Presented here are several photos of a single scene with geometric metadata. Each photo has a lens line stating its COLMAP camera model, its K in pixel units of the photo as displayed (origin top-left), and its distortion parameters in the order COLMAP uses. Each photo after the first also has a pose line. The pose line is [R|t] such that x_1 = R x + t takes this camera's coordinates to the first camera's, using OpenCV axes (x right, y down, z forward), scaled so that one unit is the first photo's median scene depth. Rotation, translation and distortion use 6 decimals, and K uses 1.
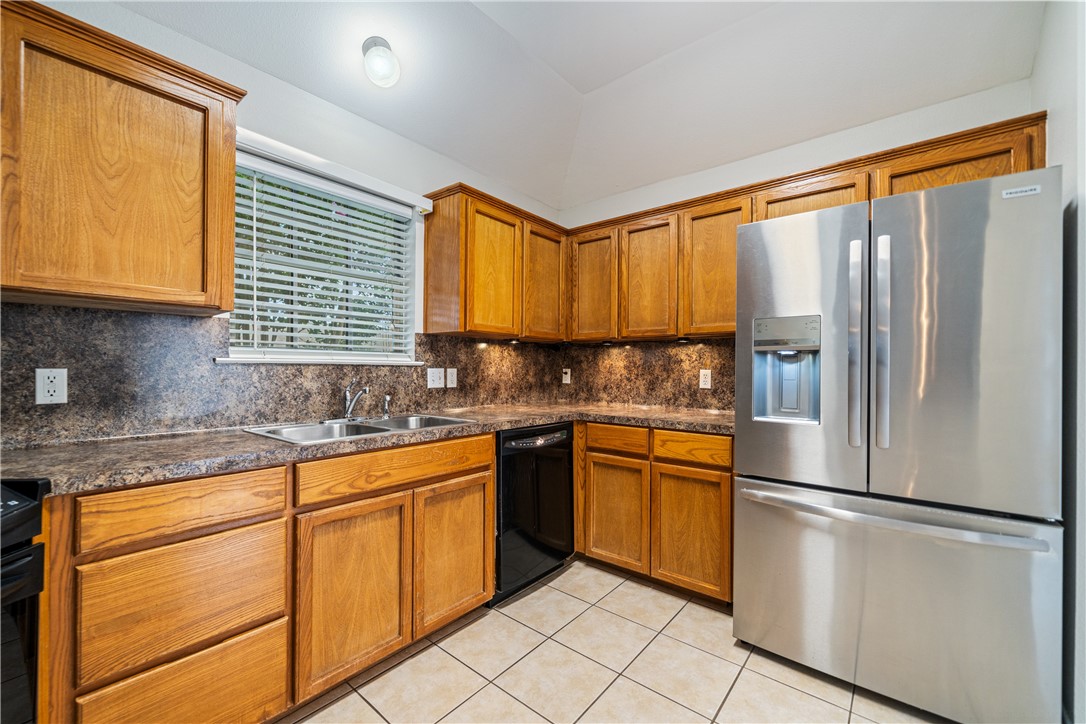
lens RADIAL K [[442.6, 0, 568.5], [0, 442.6, 366.9], [0, 0, 1]] dist [-0.001045, -0.000001]
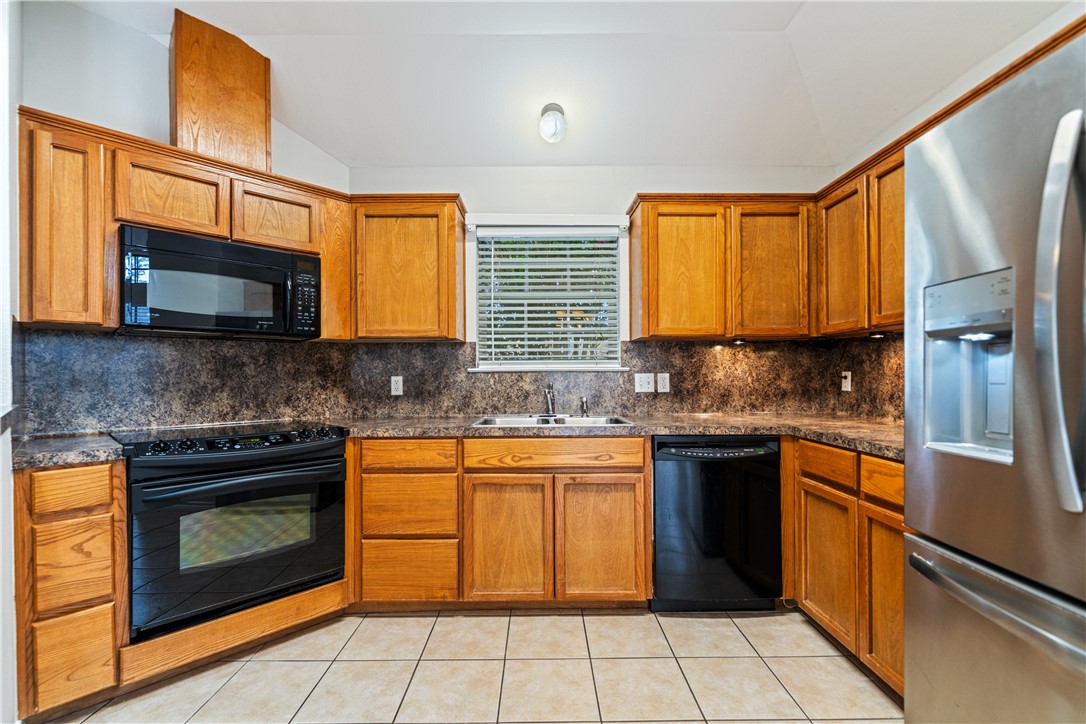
lens RADIAL K [[491.0, 0, 543.5], [0, 491.0, 372.6], [0, 0, 1]] dist [0.000415, 0.000068]
pose [[0.623985, -0.016050, -0.781272, 0.487282], [0.014015, 0.999858, -0.009348, 0.009364], [0.781311, -0.005116, 0.624121, 0.105710]]
